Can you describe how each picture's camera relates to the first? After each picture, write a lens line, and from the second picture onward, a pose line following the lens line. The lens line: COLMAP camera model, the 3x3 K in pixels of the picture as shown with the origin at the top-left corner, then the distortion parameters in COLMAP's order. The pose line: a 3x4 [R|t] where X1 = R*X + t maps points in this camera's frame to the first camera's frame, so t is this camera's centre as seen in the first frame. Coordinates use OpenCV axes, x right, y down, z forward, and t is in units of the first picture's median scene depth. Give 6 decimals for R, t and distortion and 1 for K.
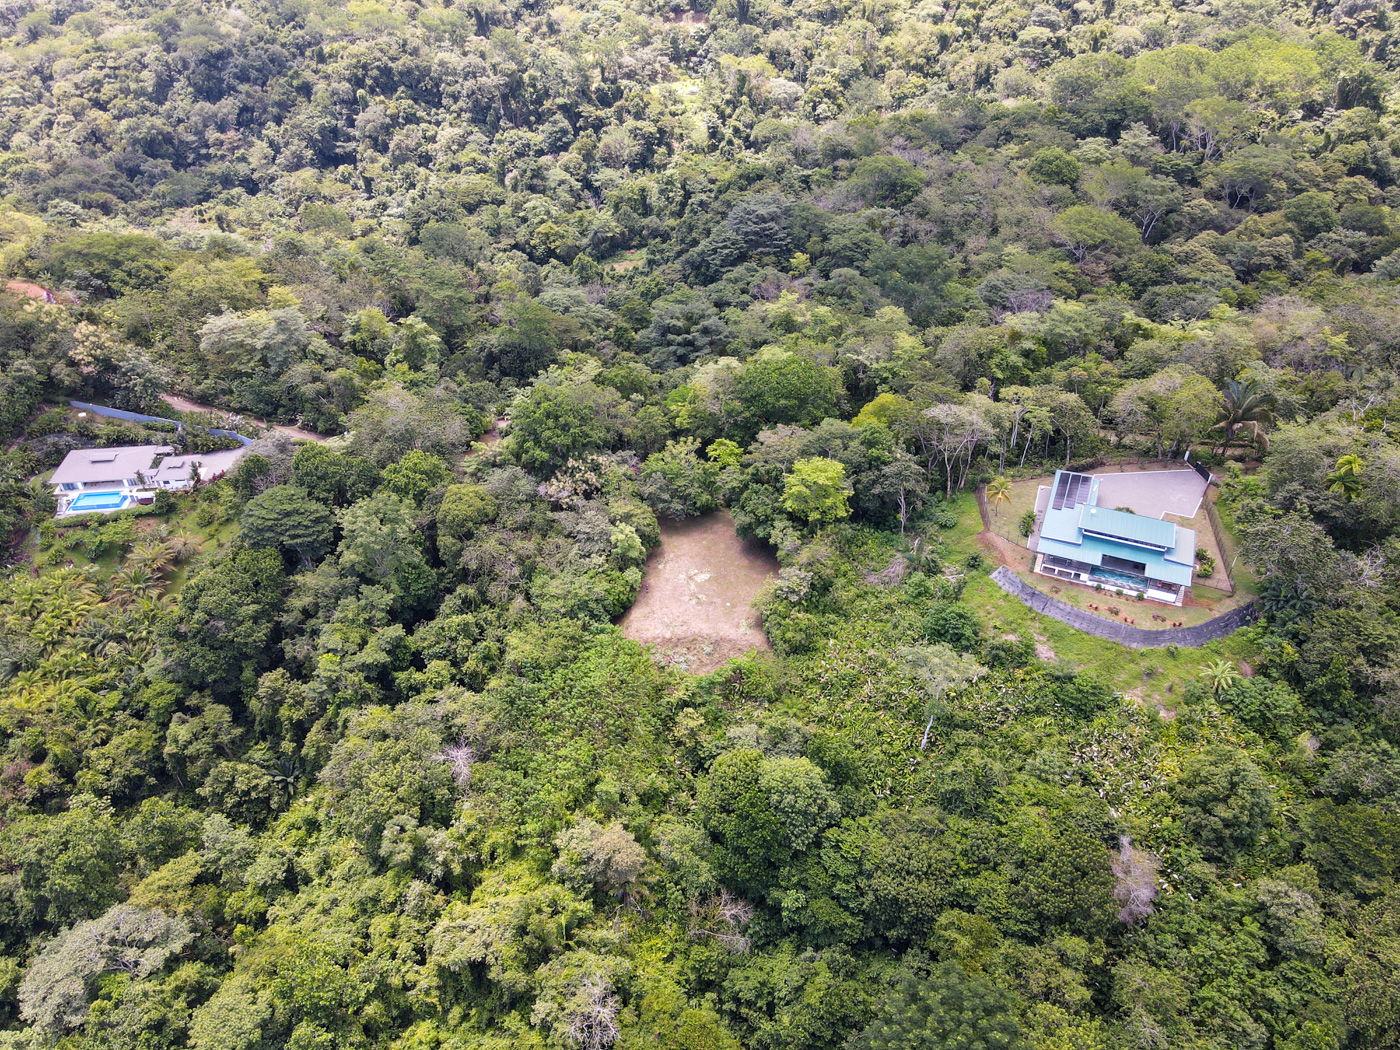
lens RADIAL K [[1023.8, 0, 700.0], [0, 1023.8, 525.0], [0, 0, 1]] dist [0.014551, 0.004723]
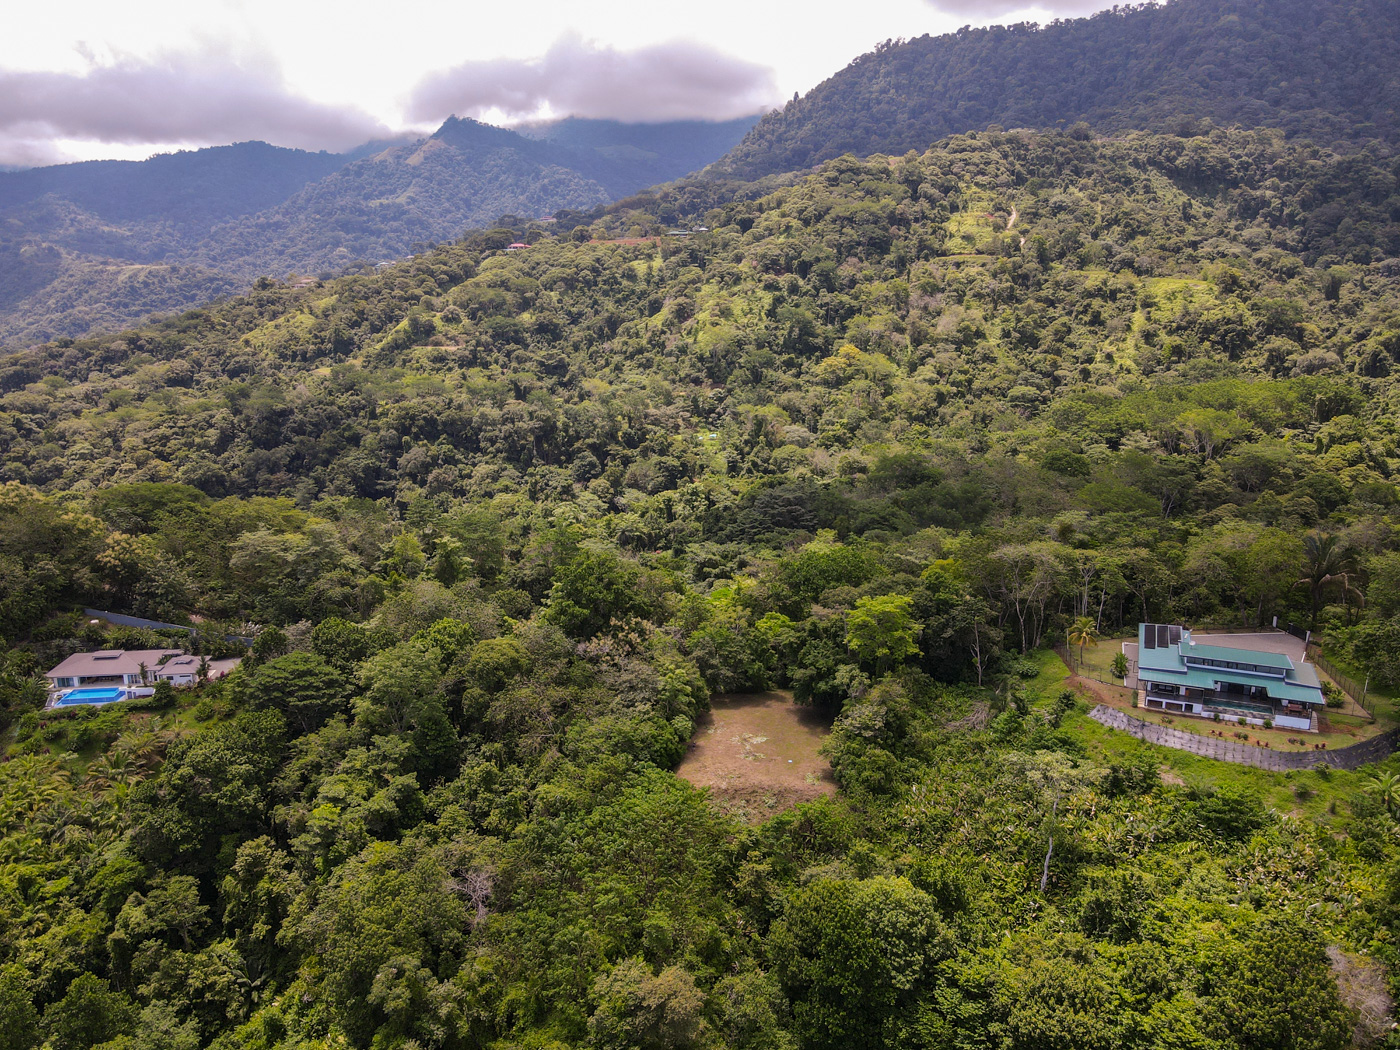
lens RADIAL K [[1026.1, 0, 700.0], [0, 1026.1, 525.0], [0, 0, 1]] dist [-0.001719, 0.033381]
pose [[0.999985, 0.001121, -0.005270, -0.036891], [-0.003039, 0.924984, -0.379995, 0.185314], [0.004449, 0.380005, 0.924974, 0.093263]]
